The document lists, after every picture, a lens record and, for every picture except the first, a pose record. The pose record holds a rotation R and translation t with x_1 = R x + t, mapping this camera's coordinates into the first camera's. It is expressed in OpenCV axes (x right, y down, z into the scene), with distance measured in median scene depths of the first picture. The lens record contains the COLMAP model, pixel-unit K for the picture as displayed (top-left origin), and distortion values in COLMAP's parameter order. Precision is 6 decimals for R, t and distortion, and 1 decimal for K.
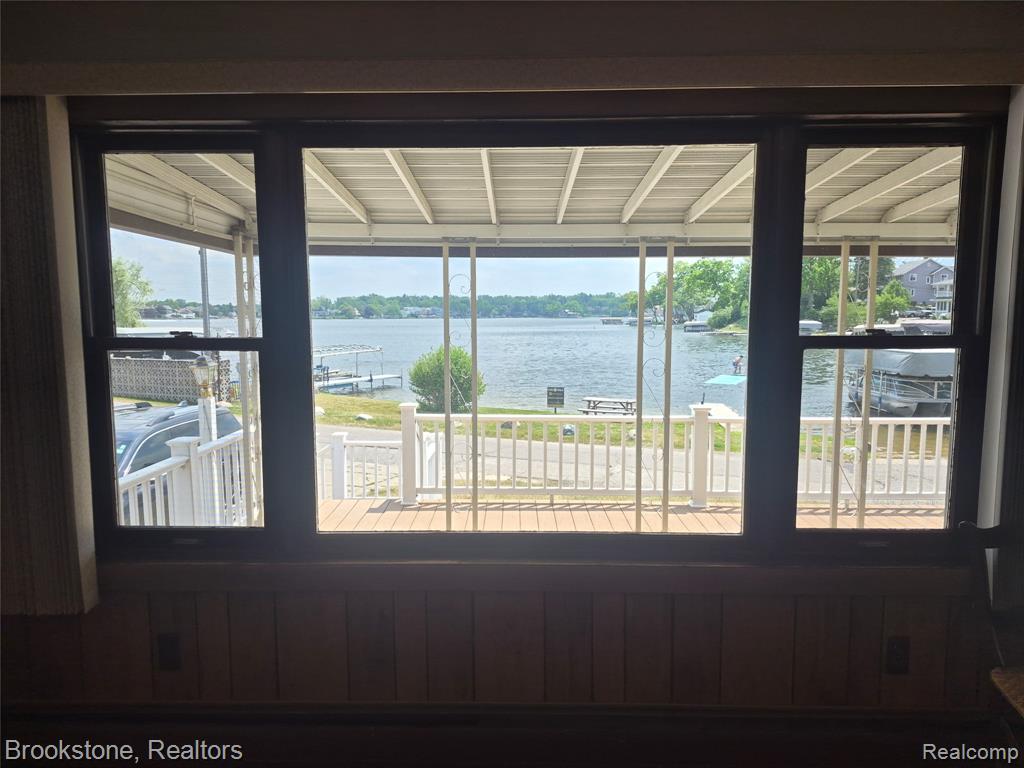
lens RADIAL K [[704.4, 0, 506.1], [0, 704.4, 386.3], [0, 0, 1]] dist [0.112622, -0.156049]
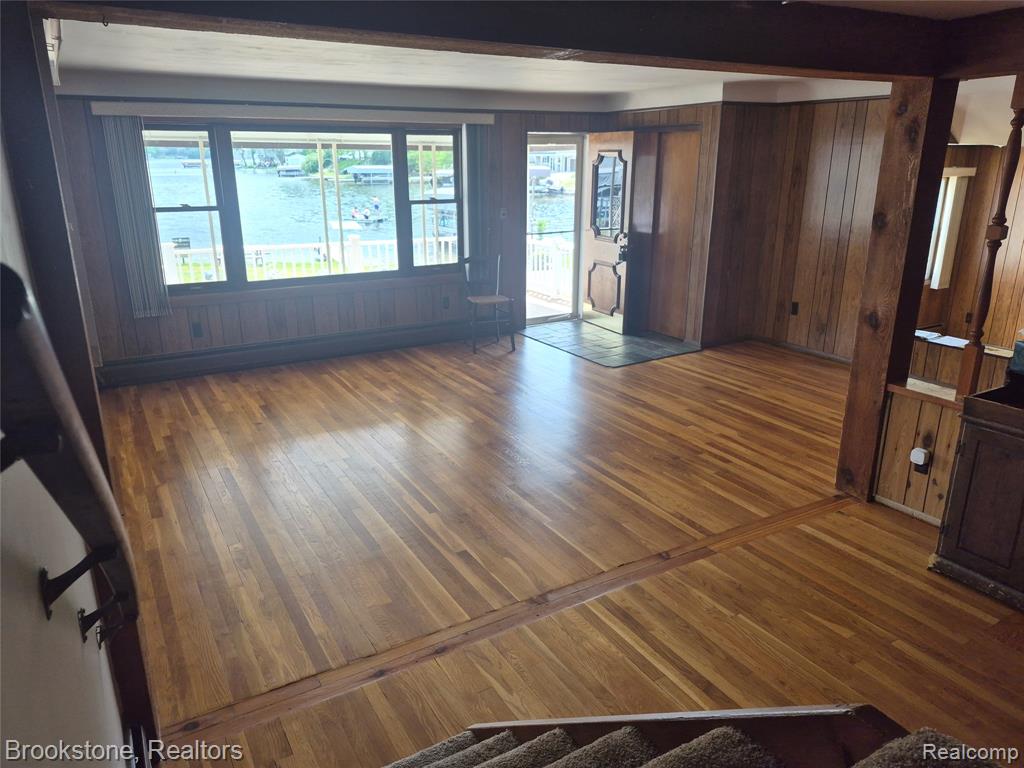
lens RADIAL K [[704.4, 0, 506.1], [0, 704.4, 386.3], [0, 0, 1]] dist [0.112622, -0.156049]
pose [[0.853900, -0.157671, 0.495978, -0.824359], [0.050921, 0.973742, 0.221884, 0.046531], [-0.517939, -0.164211, 0.839508, -1.791160]]
